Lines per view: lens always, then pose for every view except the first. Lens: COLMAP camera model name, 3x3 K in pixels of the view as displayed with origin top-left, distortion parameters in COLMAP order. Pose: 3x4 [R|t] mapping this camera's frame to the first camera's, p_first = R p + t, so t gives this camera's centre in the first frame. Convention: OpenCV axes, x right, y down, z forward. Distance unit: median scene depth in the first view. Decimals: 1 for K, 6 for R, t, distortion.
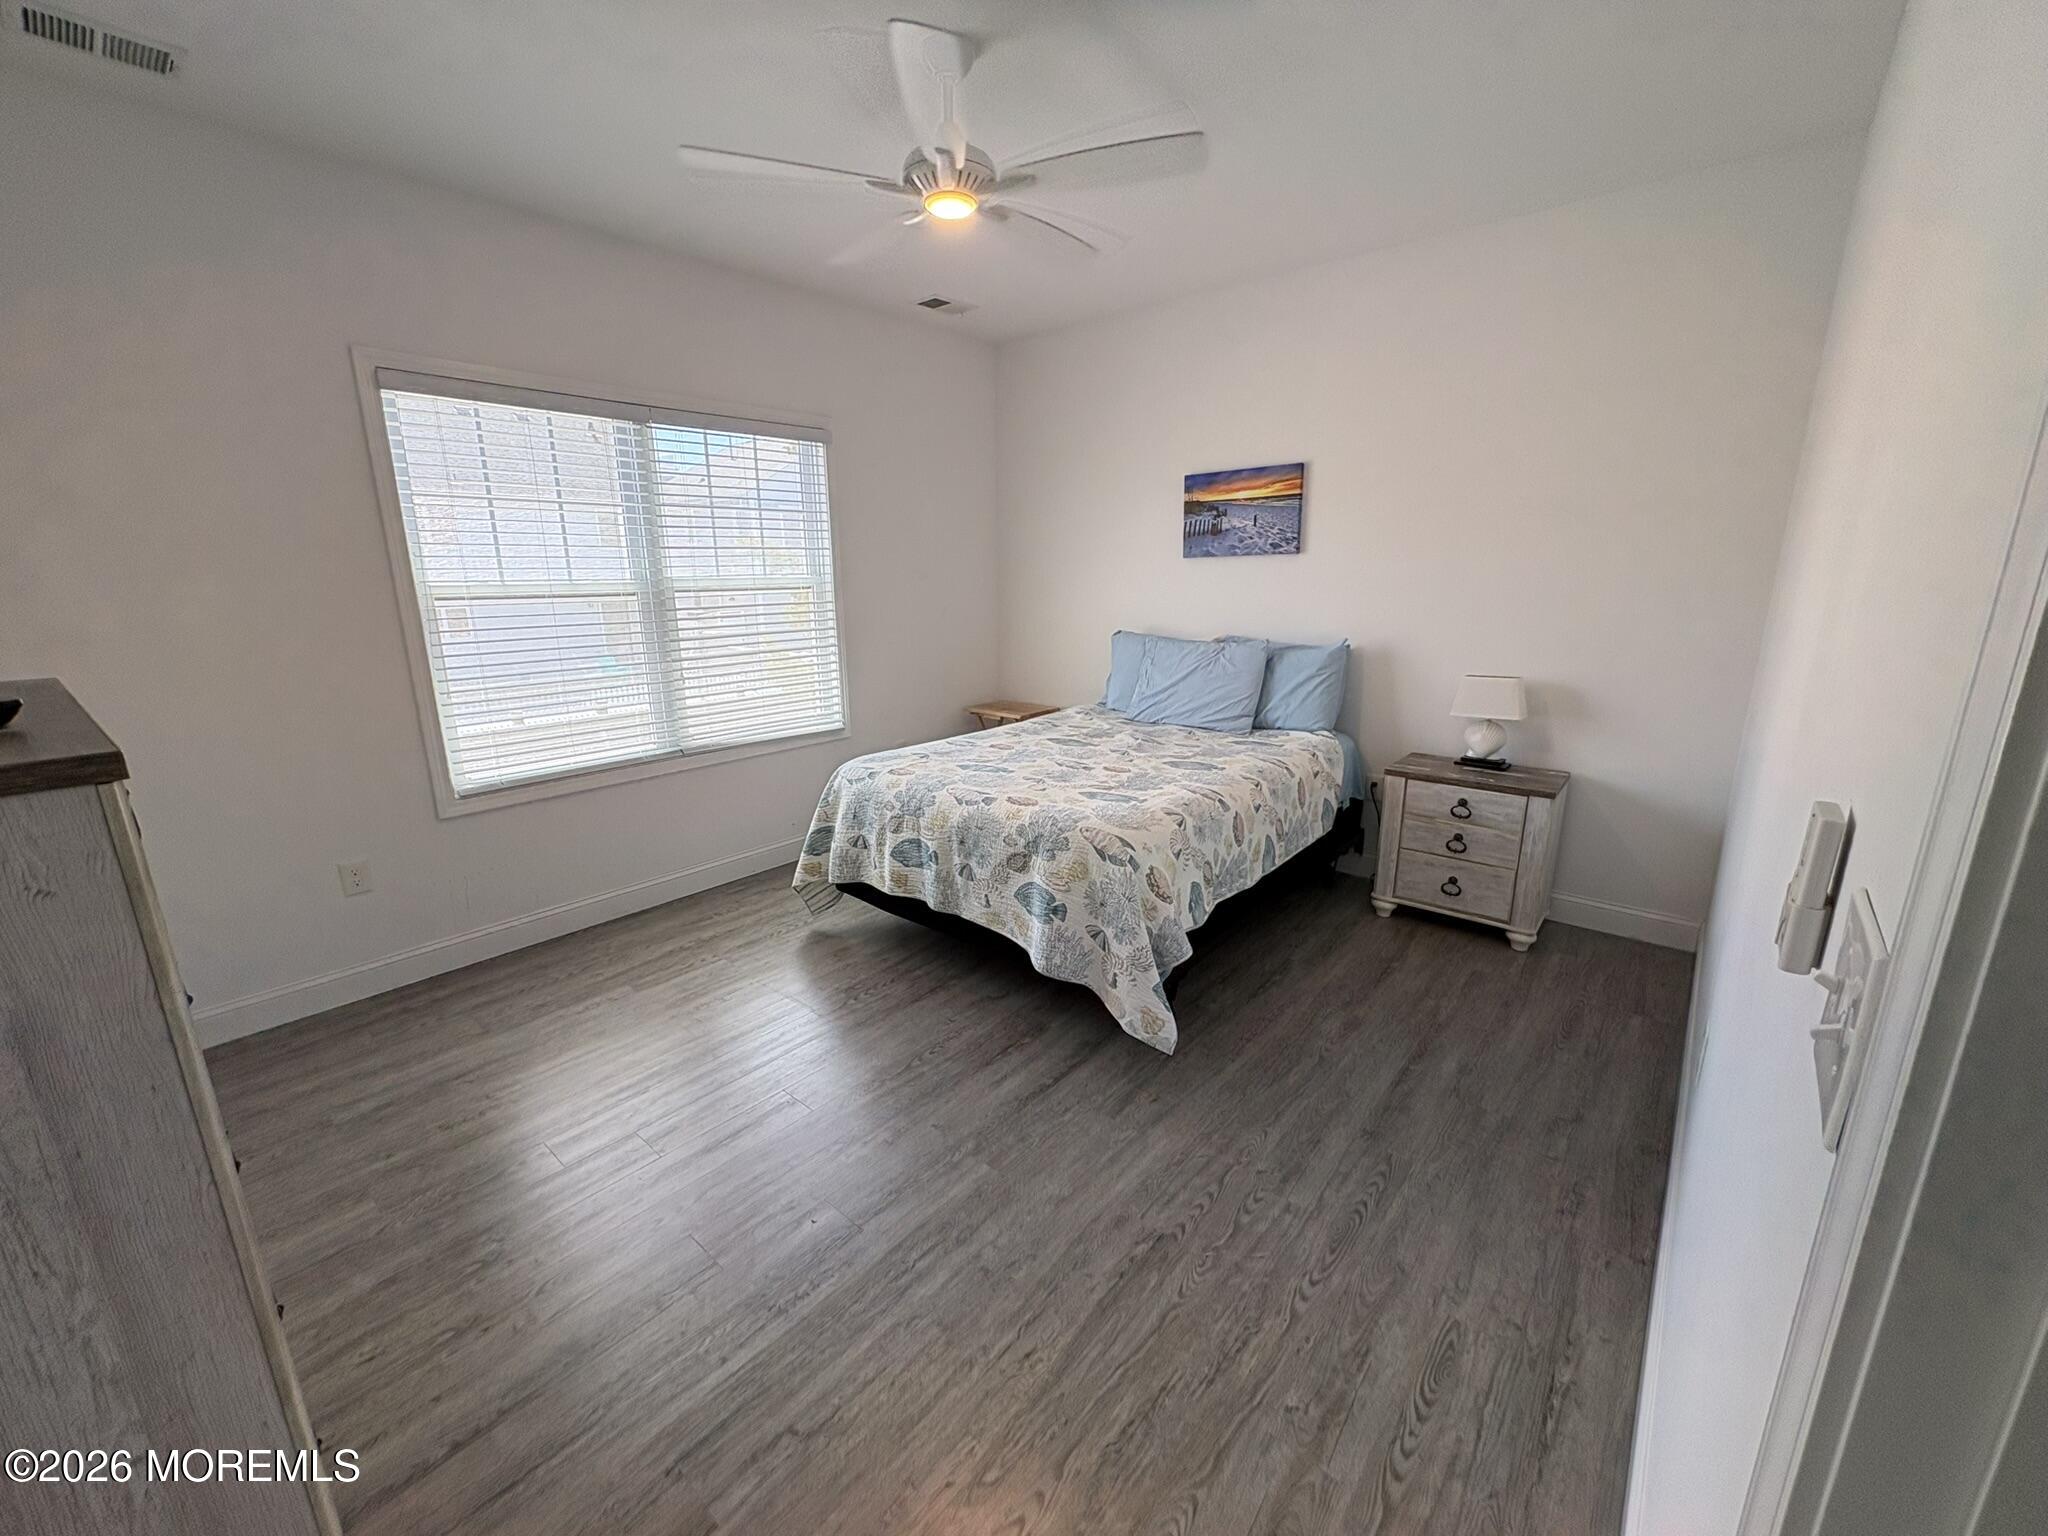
lens RADIAL K [[817.0, 0, 1022.6], [0, 817.0, 773.2], [0, 0, 1]] dist [0.000484, -0.000212]
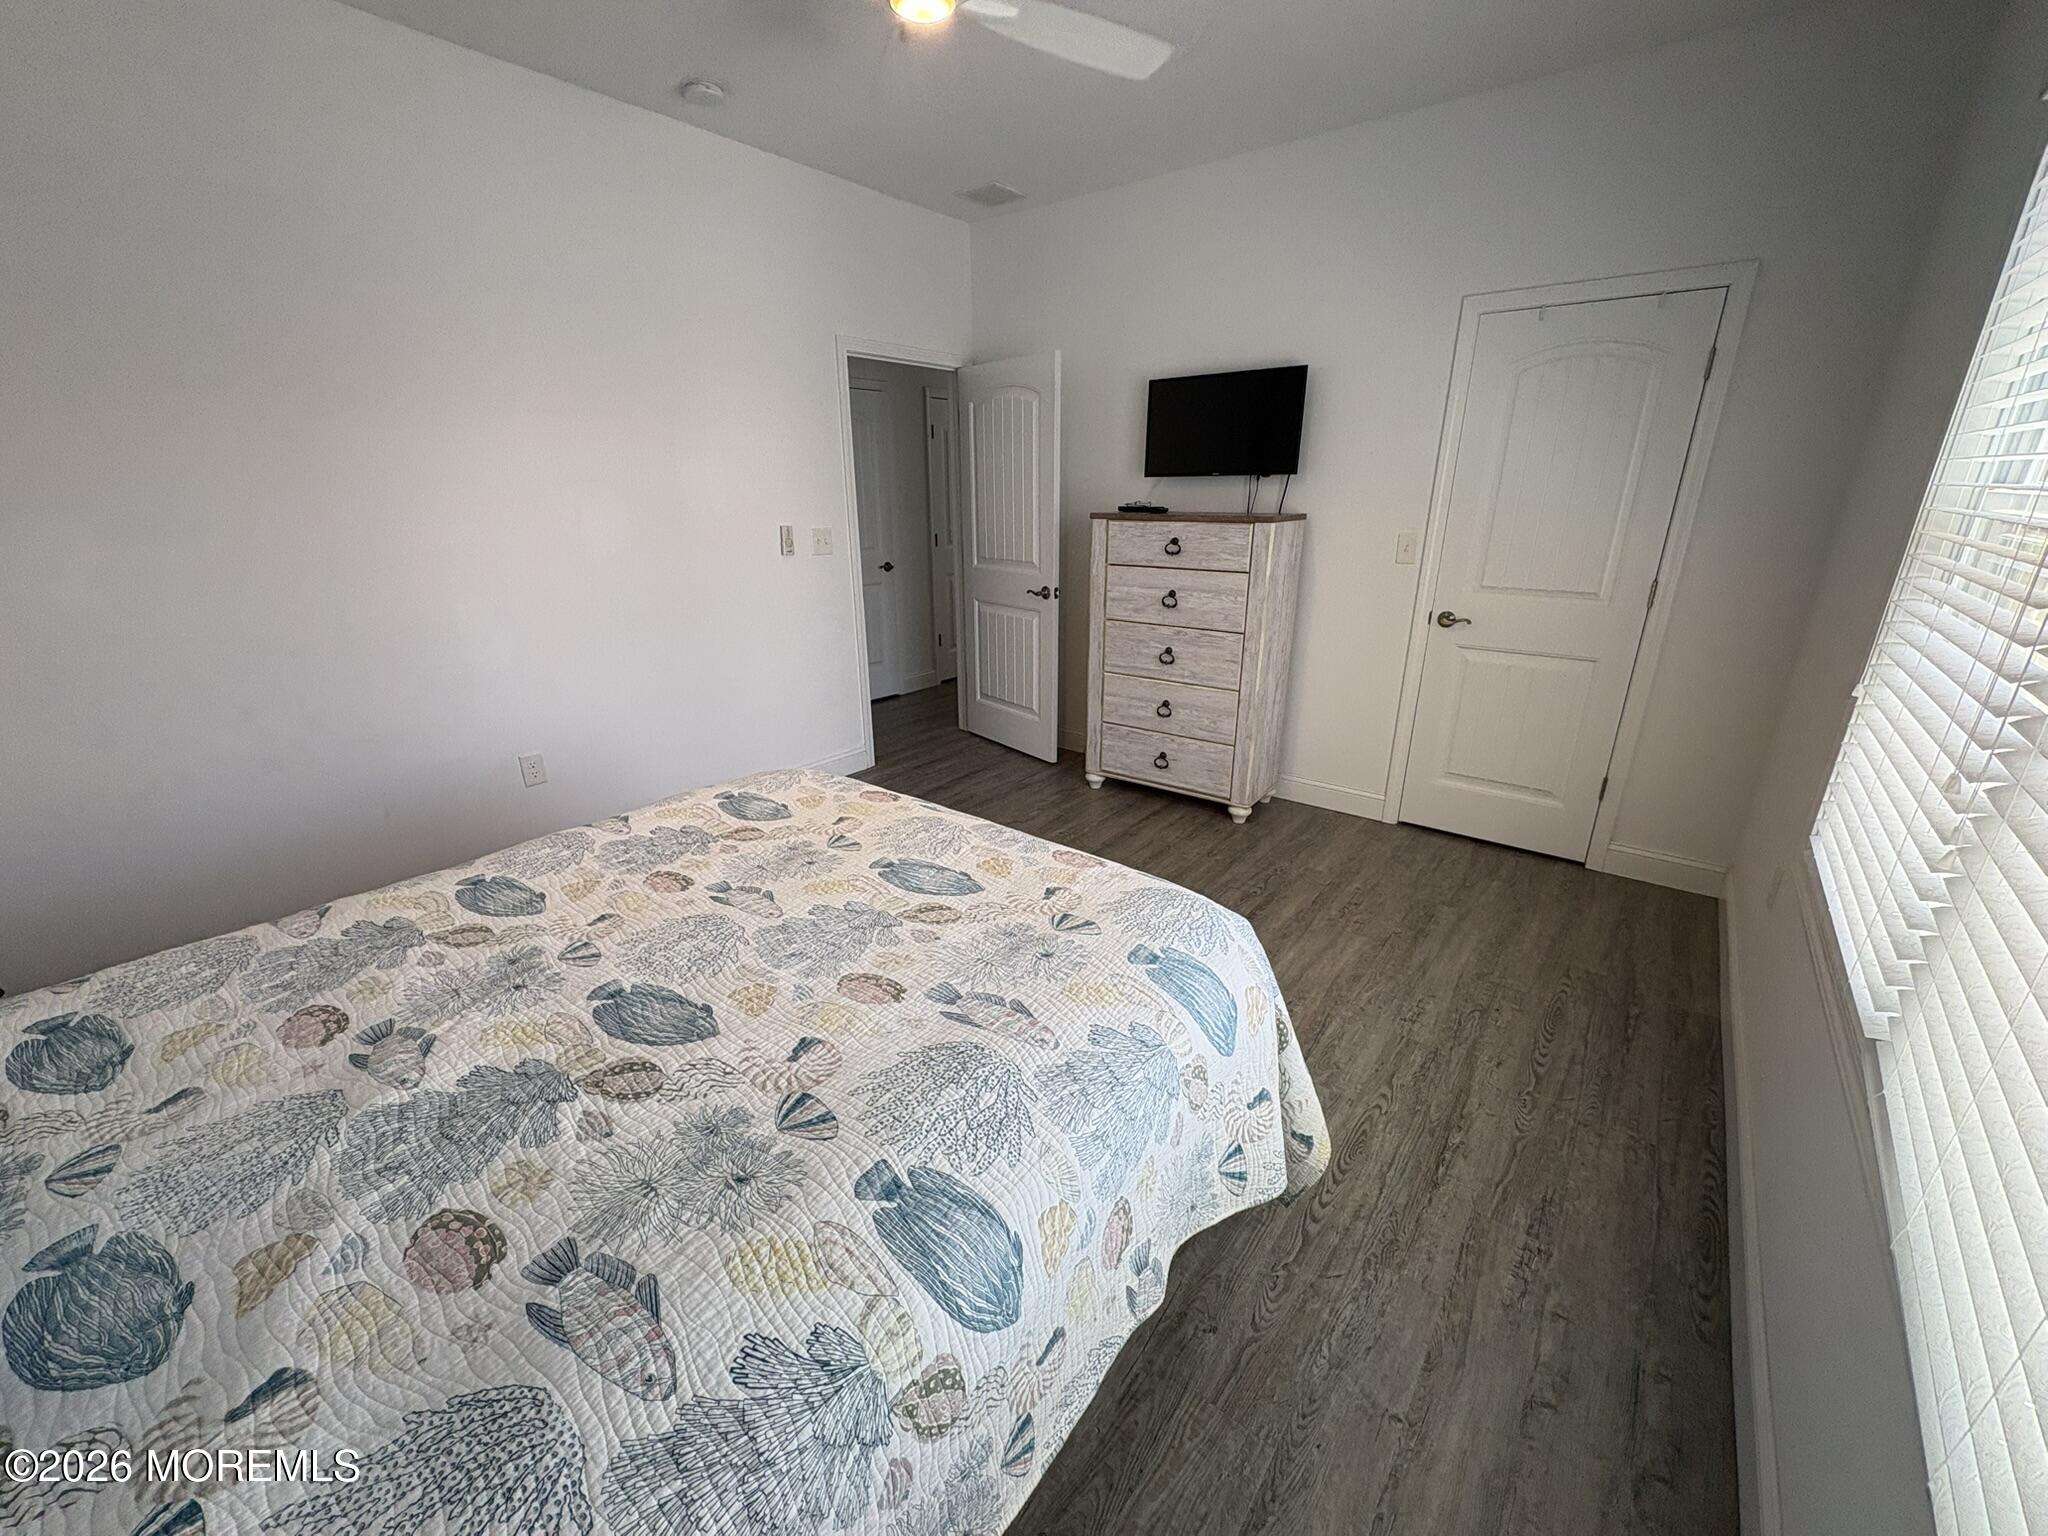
lens RADIAL K [[817.0, 0, 1028.1], [0, 817.0, 770.7], [0, 0, 1]] dist [0.000484, -0.000212]
pose [[-0.998947, 0.028388, -0.036048, -0.100009], [0.003891, 0.835216, 0.549908, -0.366821], [0.045719, 0.549189, -0.834447, 1.487630]]
